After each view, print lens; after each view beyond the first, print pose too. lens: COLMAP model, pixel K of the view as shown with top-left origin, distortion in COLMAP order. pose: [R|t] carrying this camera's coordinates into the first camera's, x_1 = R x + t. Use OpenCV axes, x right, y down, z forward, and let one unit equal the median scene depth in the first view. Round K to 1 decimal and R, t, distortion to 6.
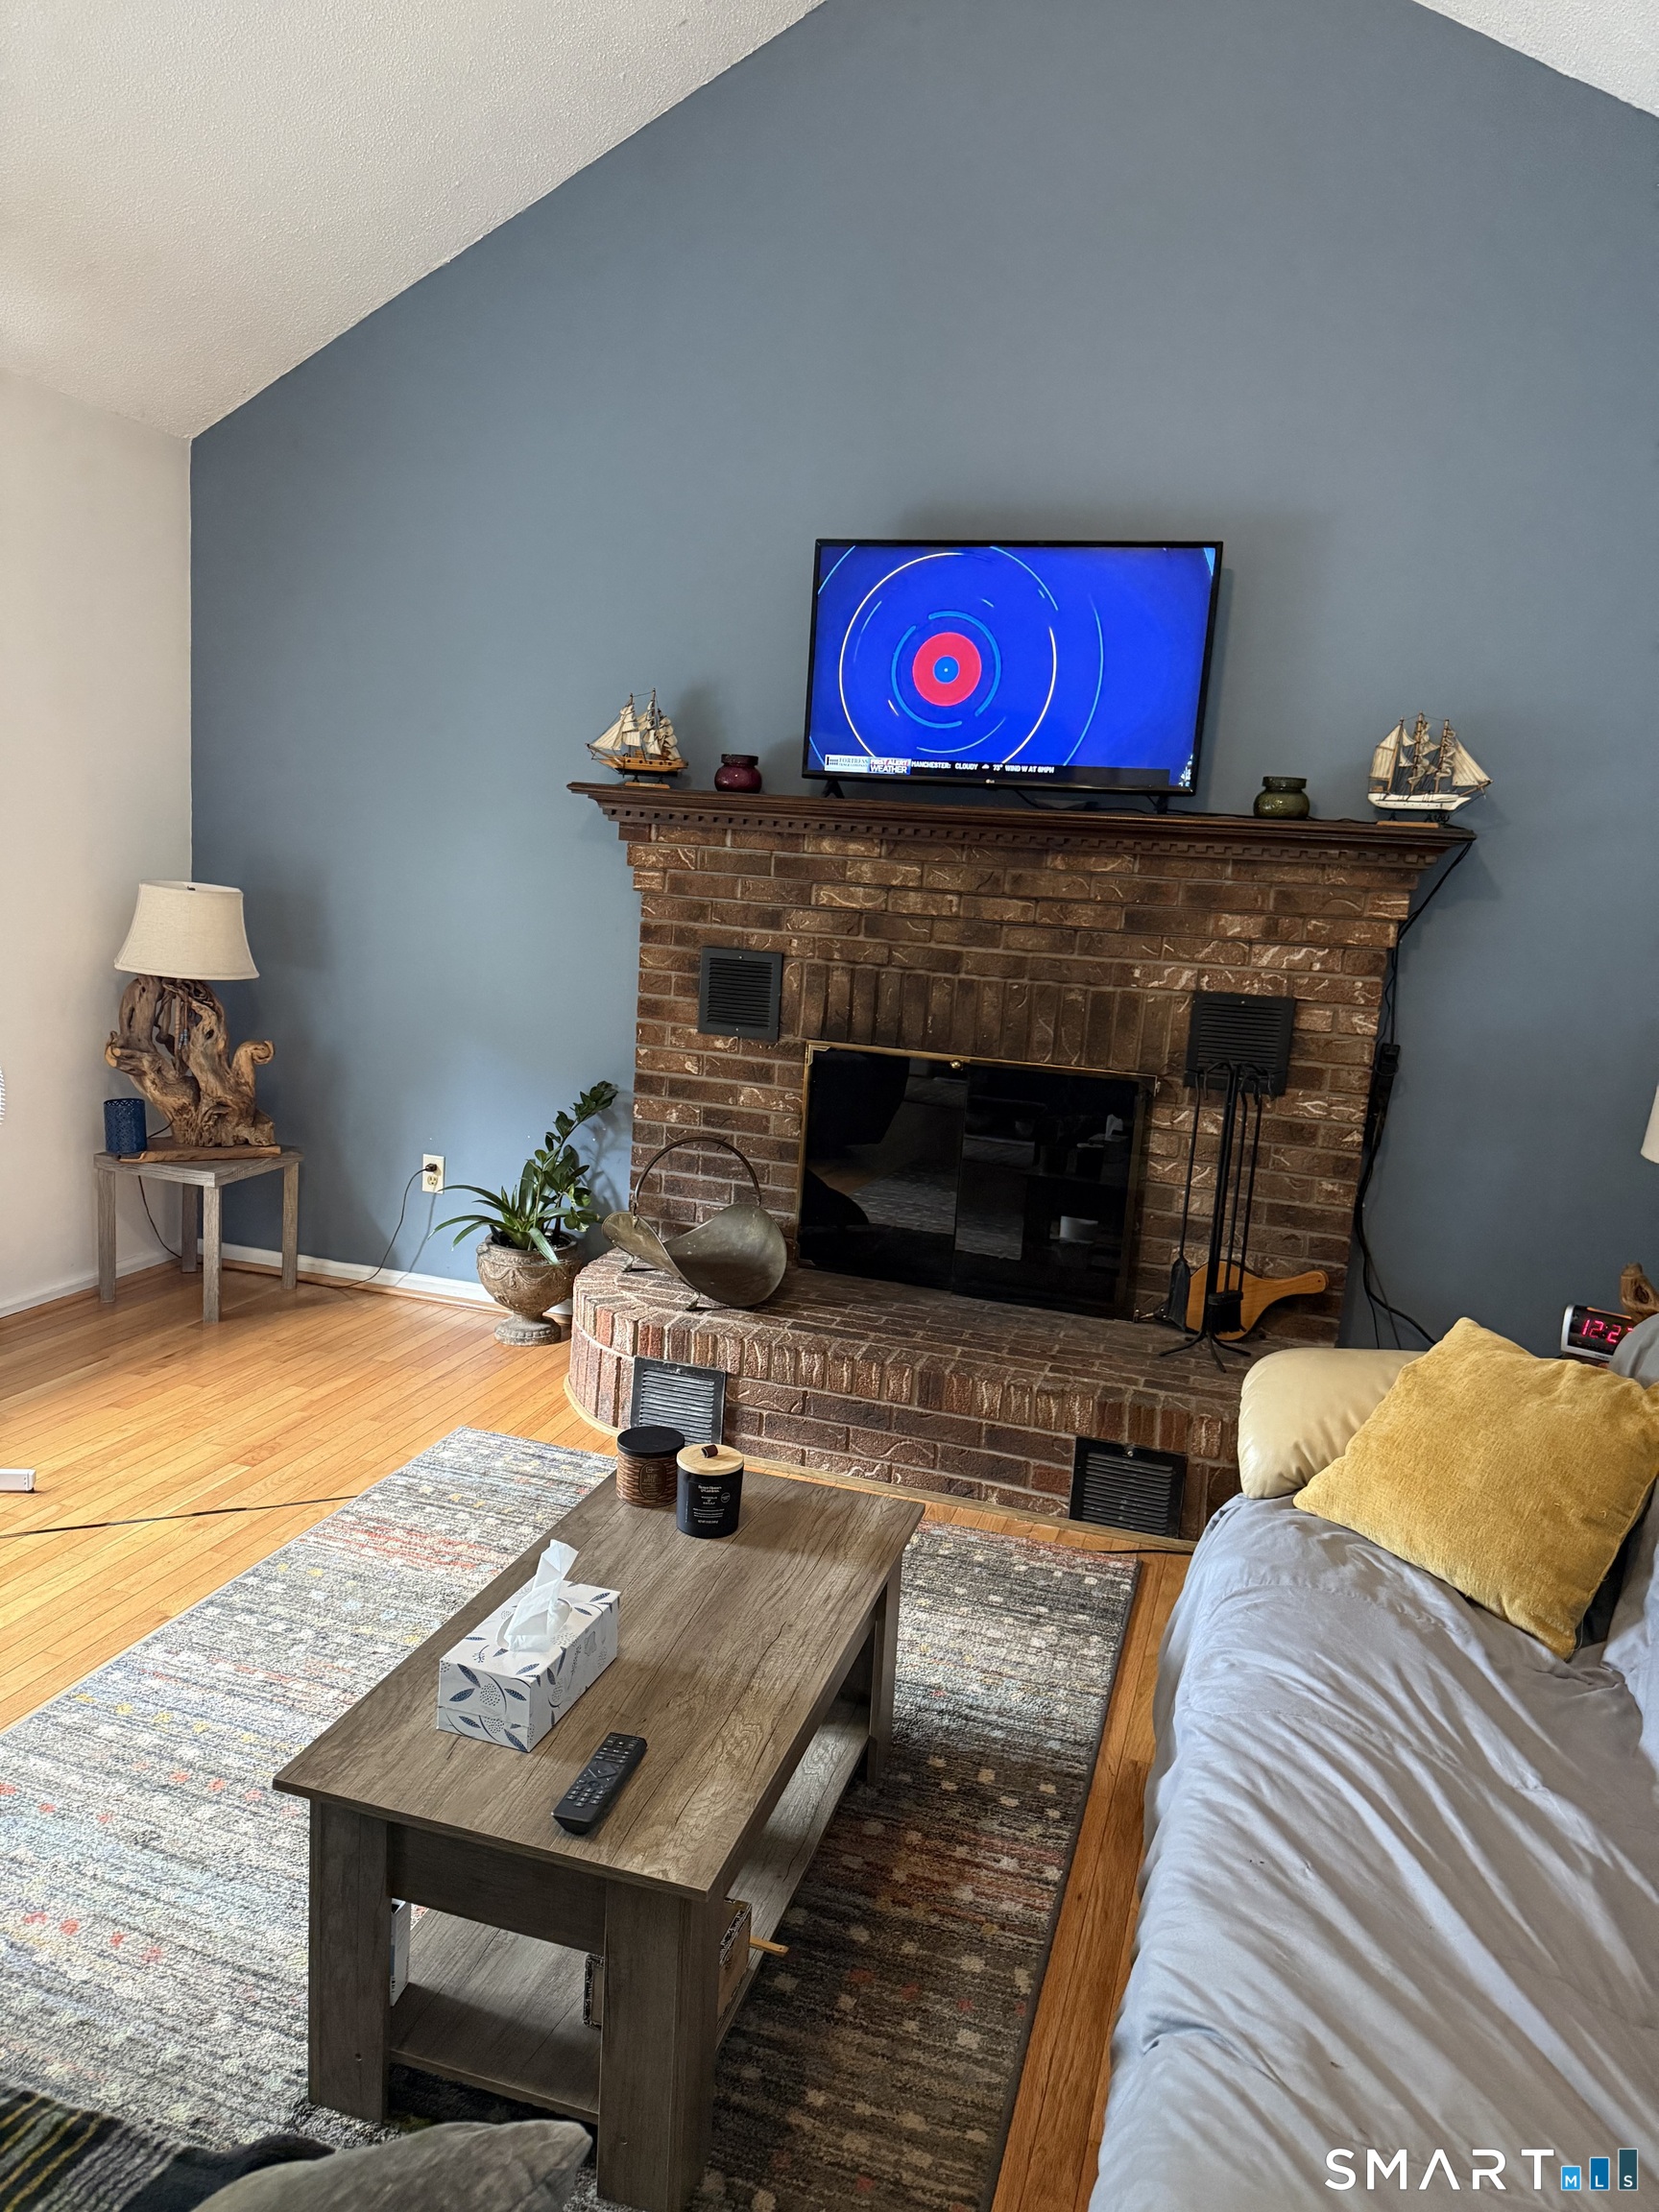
lens RADIAL K [[1558.6, 0, 839.7], [0, 1558.6, 1114.6], [0, 0, 1]] dist [0.136134, -0.262707]
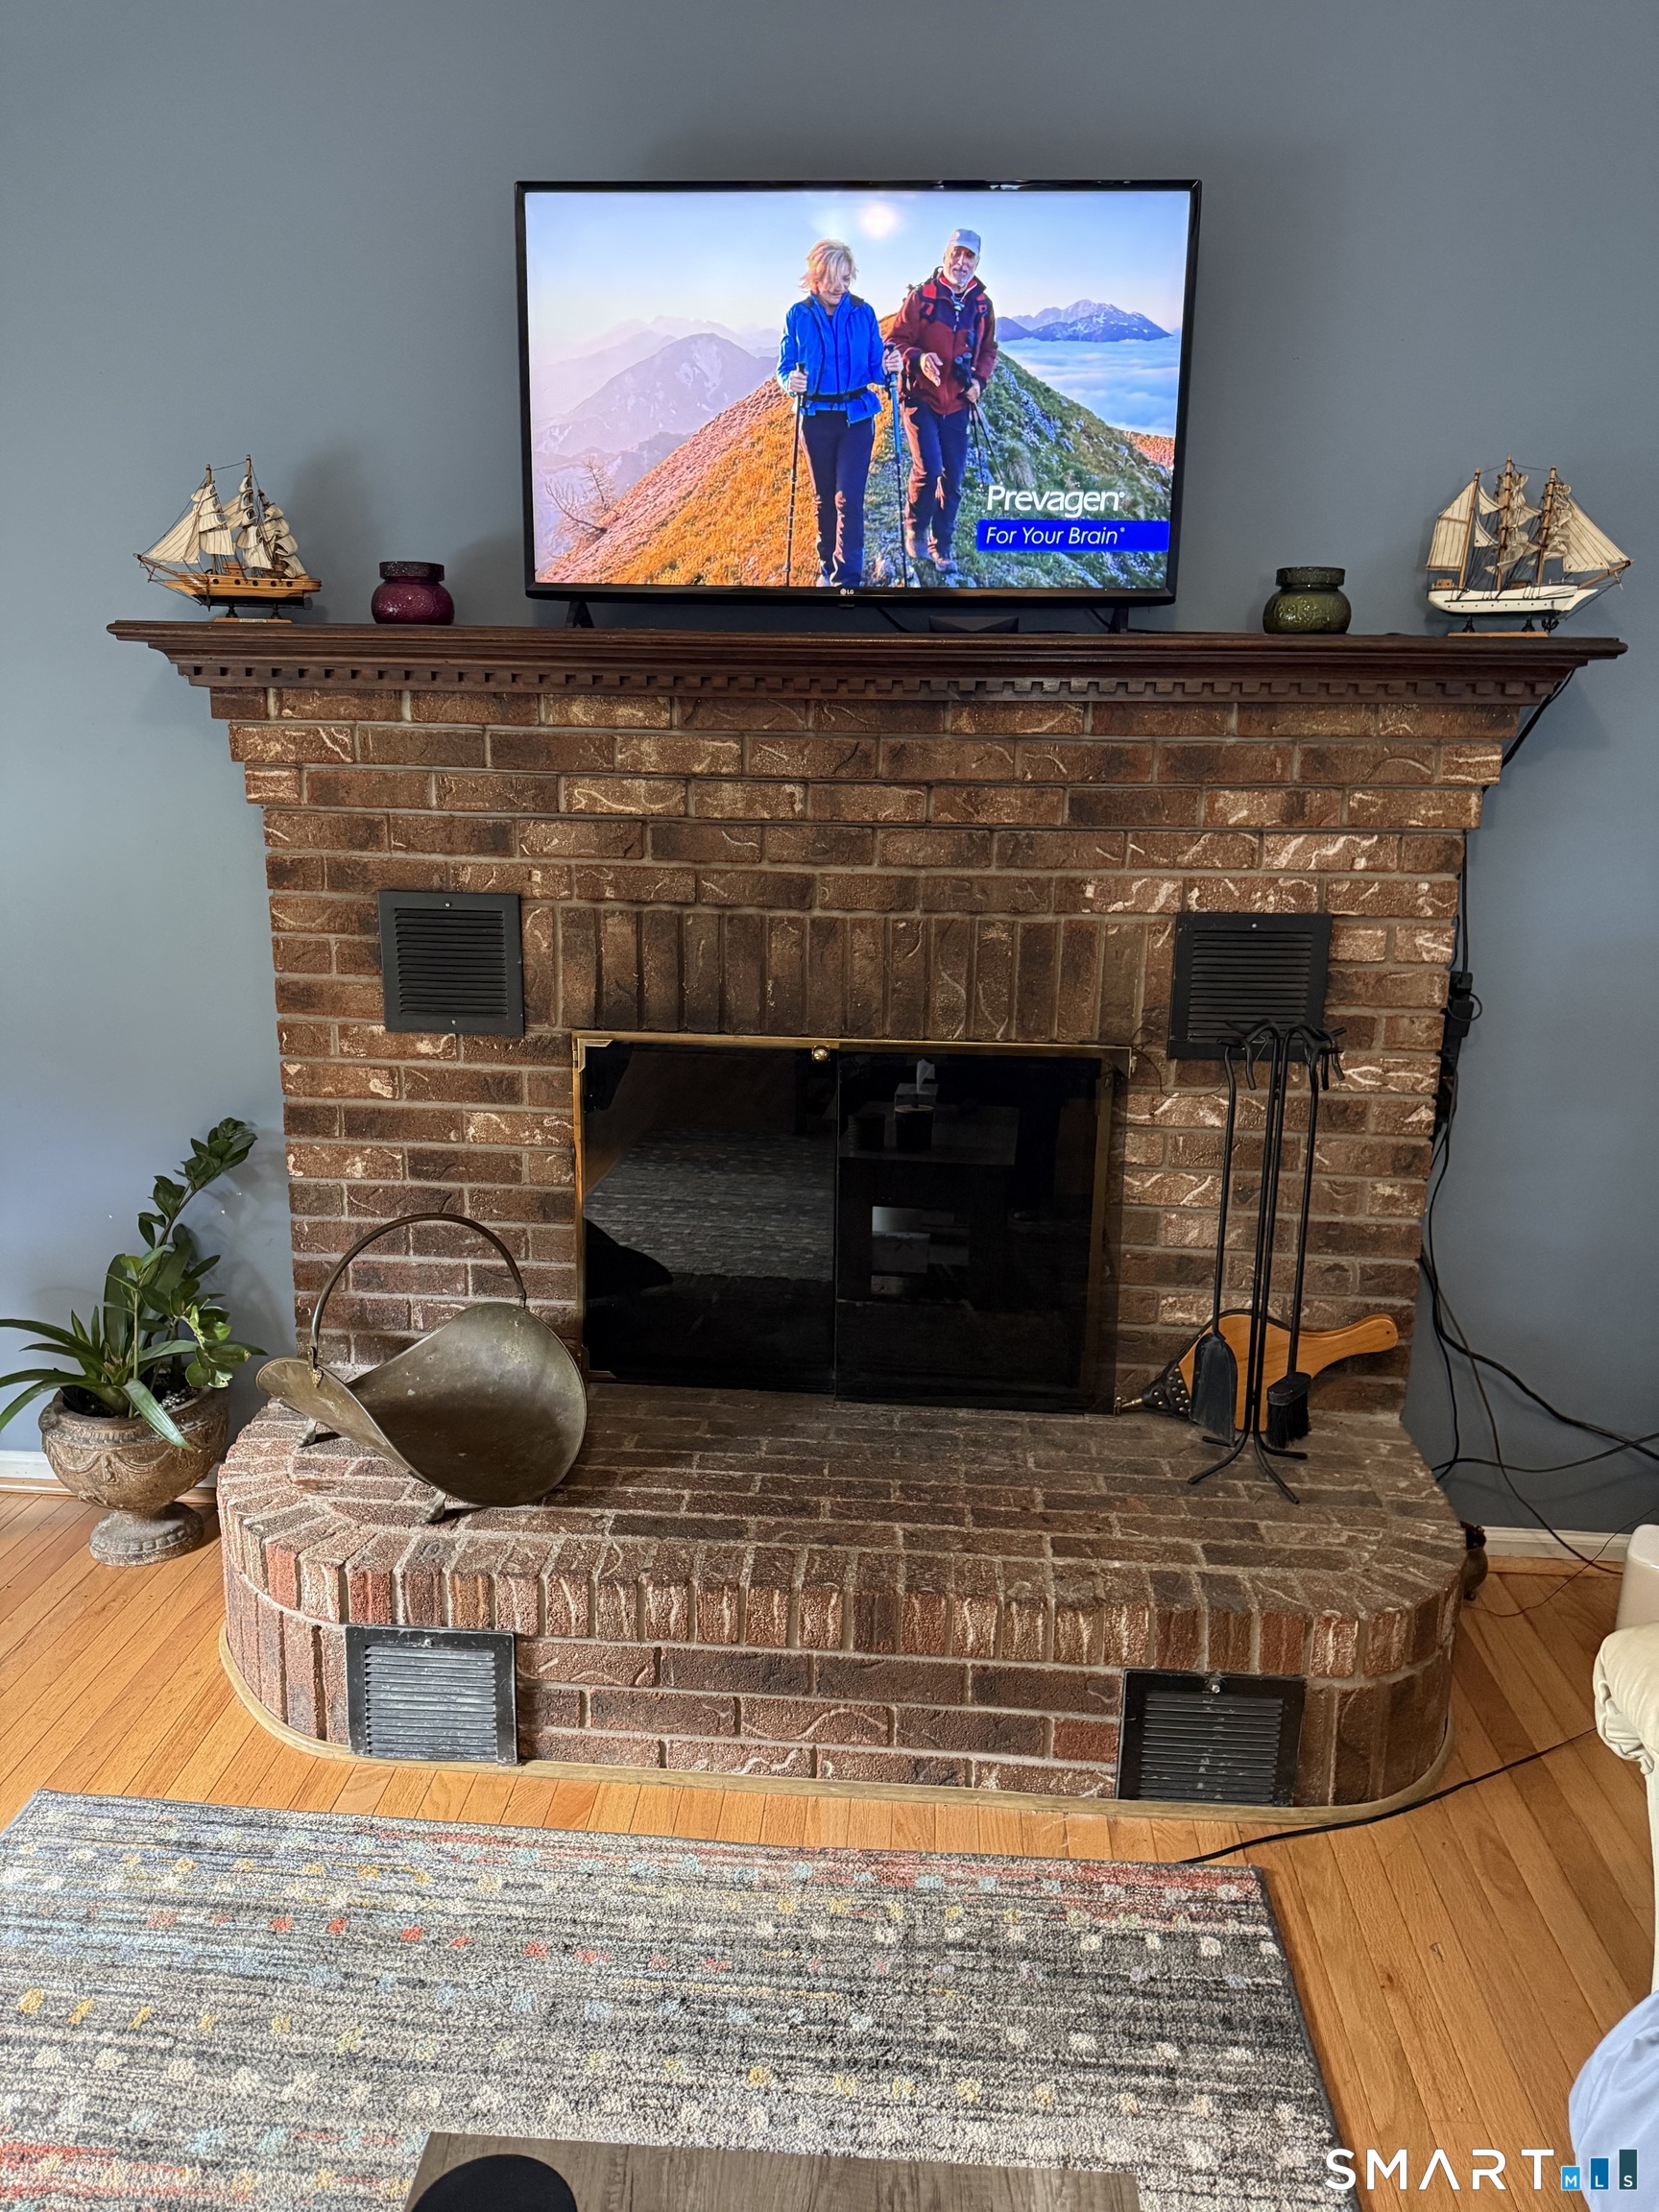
lens RADIAL K [[1558.6, 0, 839.7], [0, 1558.6, 1114.6], [0, 0, 1]] dist [0.136134, -0.262707]
pose [[0.971809, -0.098481, 0.214216, -0.058749], [0.084488, 0.993706, 0.073549, -0.055718], [-0.220111, -0.053377, 0.974013, 0.392672]]
